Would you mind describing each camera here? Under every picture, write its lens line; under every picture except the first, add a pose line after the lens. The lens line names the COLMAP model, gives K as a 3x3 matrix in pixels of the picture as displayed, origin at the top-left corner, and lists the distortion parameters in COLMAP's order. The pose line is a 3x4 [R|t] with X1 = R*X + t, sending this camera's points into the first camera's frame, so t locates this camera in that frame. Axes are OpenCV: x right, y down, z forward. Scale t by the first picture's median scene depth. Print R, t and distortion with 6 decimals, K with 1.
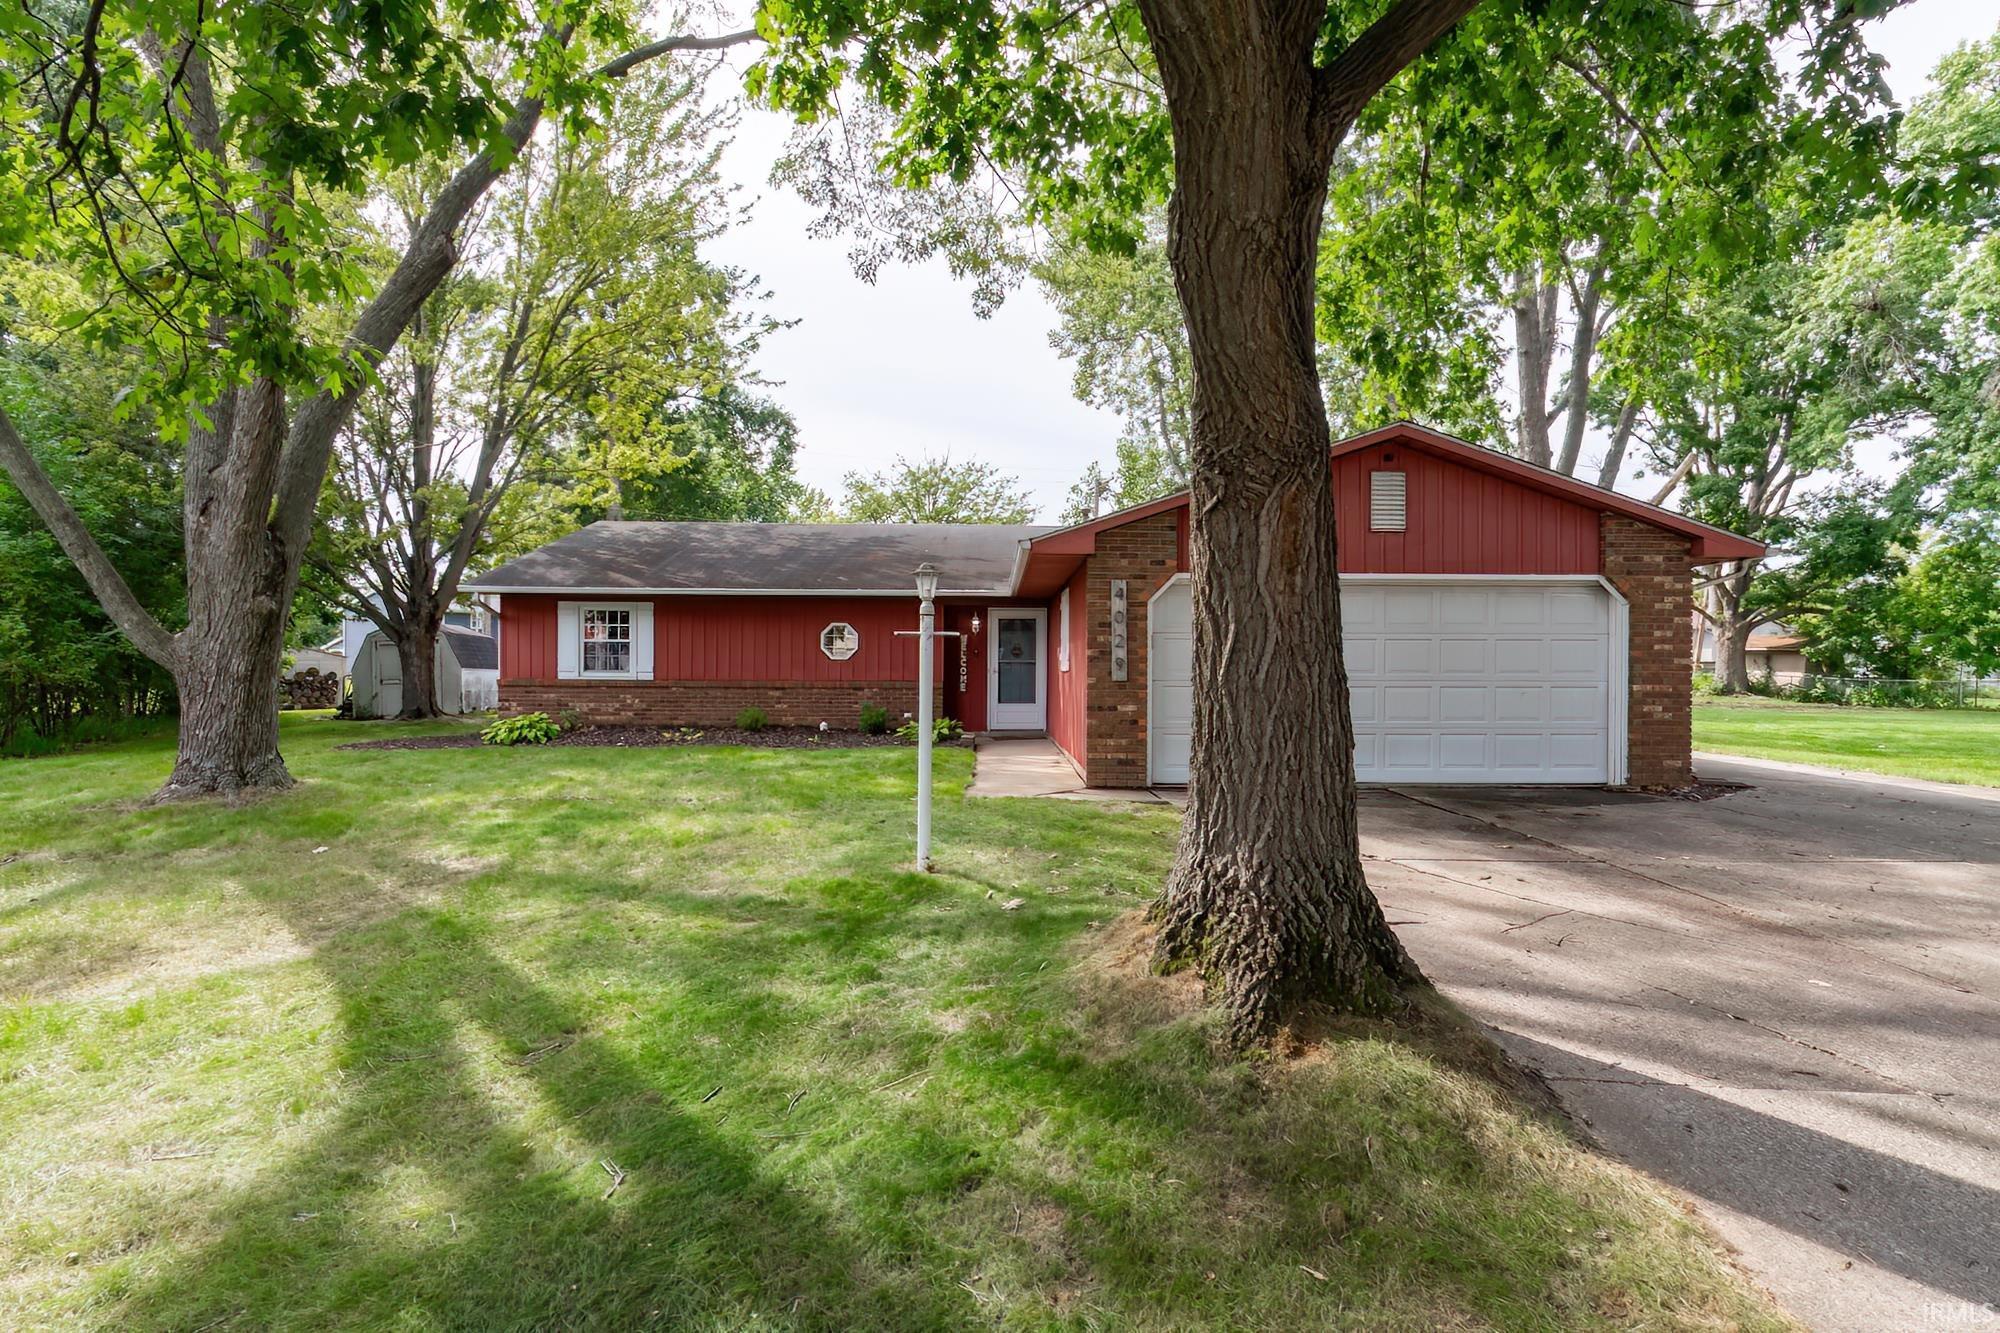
lens RADIAL K [[966.1, 0, 1000.0], [0, 966.1, 666.5], [0, 0, 1]] dist [-0.001340, 0.000156]
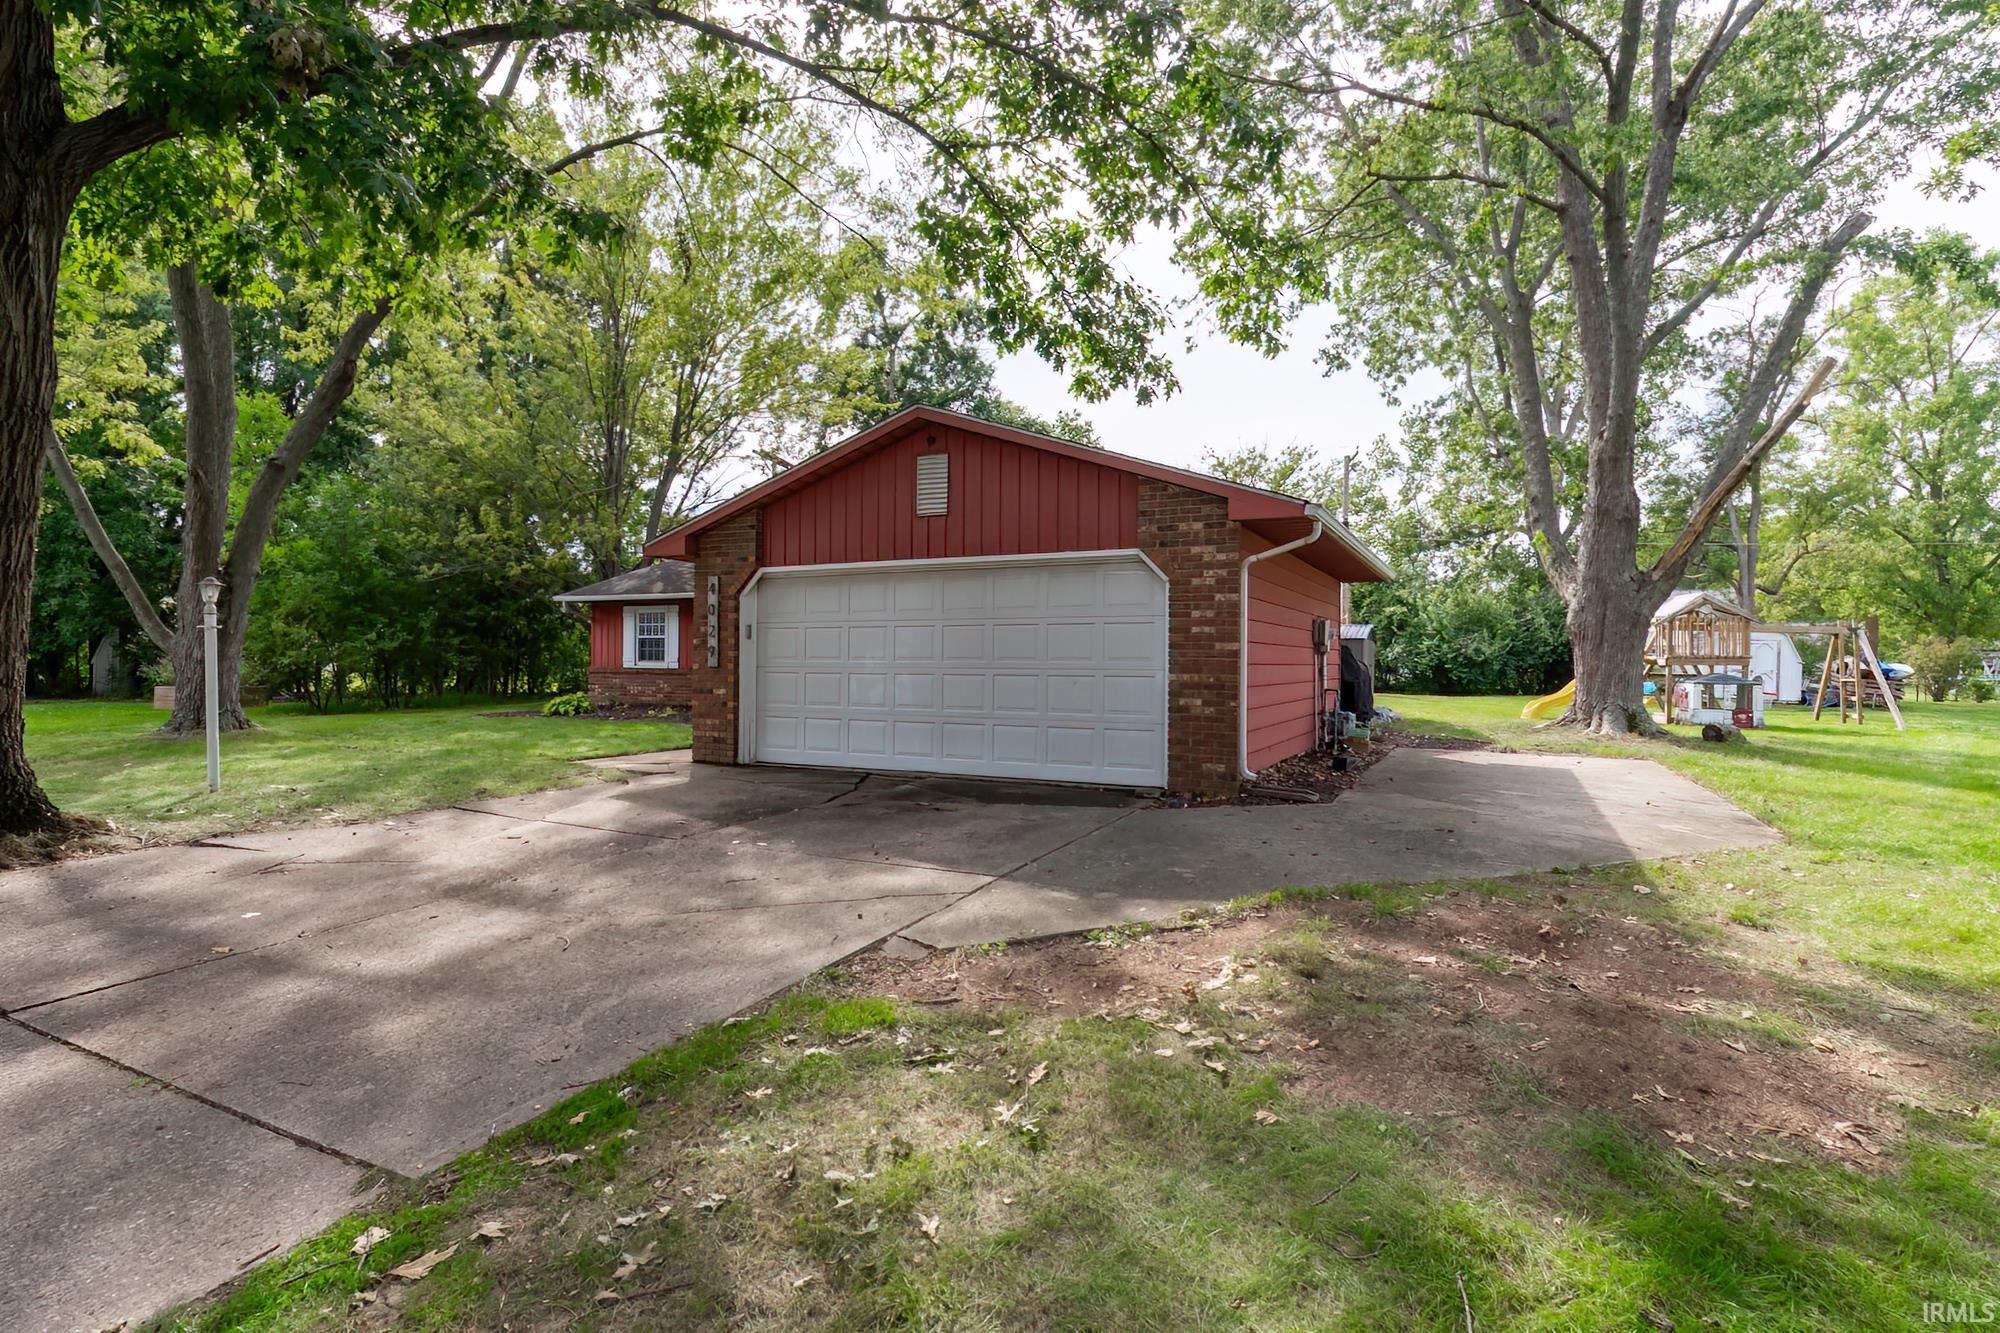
lens RADIAL K [[959.6, 0, 1002.1], [0, 959.6, 661.0], [0, 0, 1]] dist [-0.000820, 0.000429]
pose [[0.892526, 0.001237, -0.450994, 0.904677], [-0.001997, 0.999997, -0.001211, 0.008840], [0.450991, 0.001981, 0.892526, 0.166536]]
